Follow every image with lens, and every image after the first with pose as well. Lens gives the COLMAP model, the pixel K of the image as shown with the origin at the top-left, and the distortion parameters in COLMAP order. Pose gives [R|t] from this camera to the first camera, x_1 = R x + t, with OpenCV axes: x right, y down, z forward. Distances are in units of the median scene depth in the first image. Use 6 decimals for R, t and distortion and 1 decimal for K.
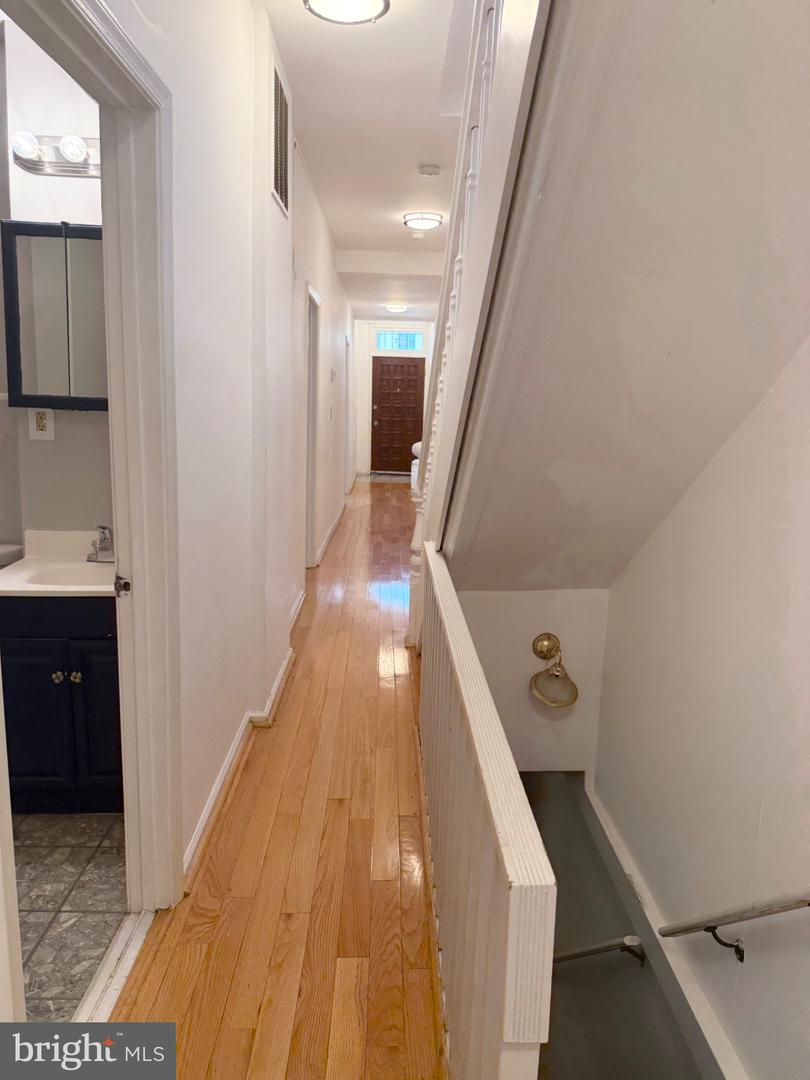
lens RADIAL K [[764.5, 0, 405.7], [0, 764.5, 533.4], [0, 0, 1]] dist [0.026813, -0.073989]
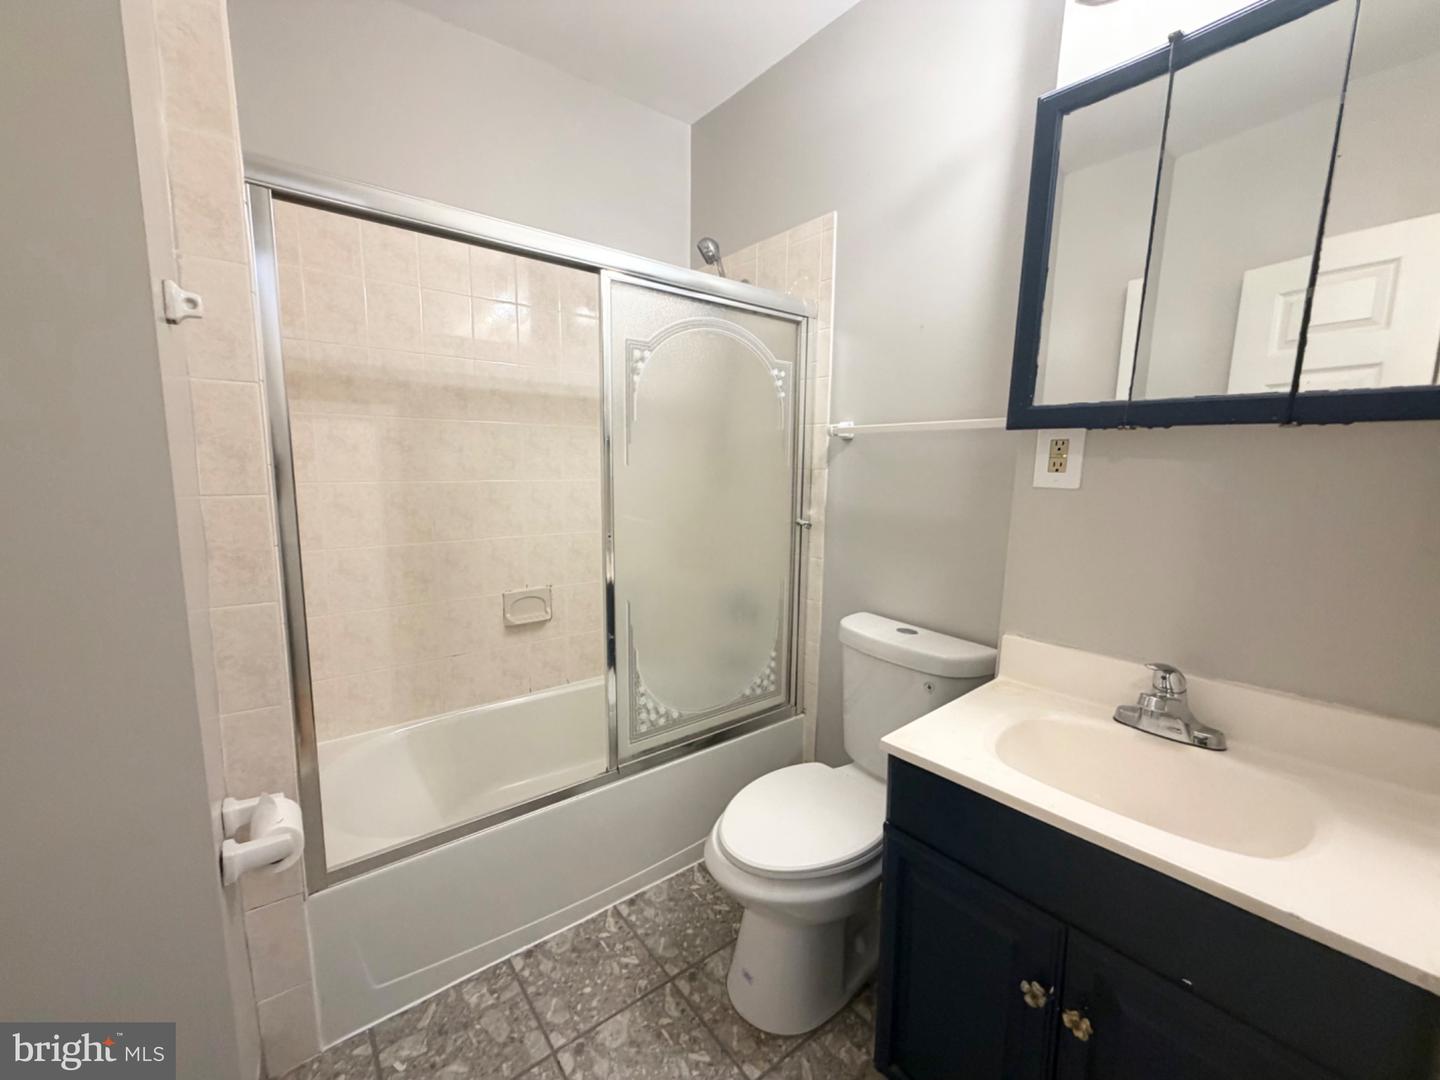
lens RADIAL K [[573.5, 0, 726.1], [0, 573.5, 541.8], [0, 0, 1]] dist [0.003303, -0.000268]
pose [[0.608099, 0.089439, -0.788807, -0.286101], [-0.137433, 0.990491, 0.006358, -0.050888], [0.781874, 0.104542, 0.614609, 0.553840]]
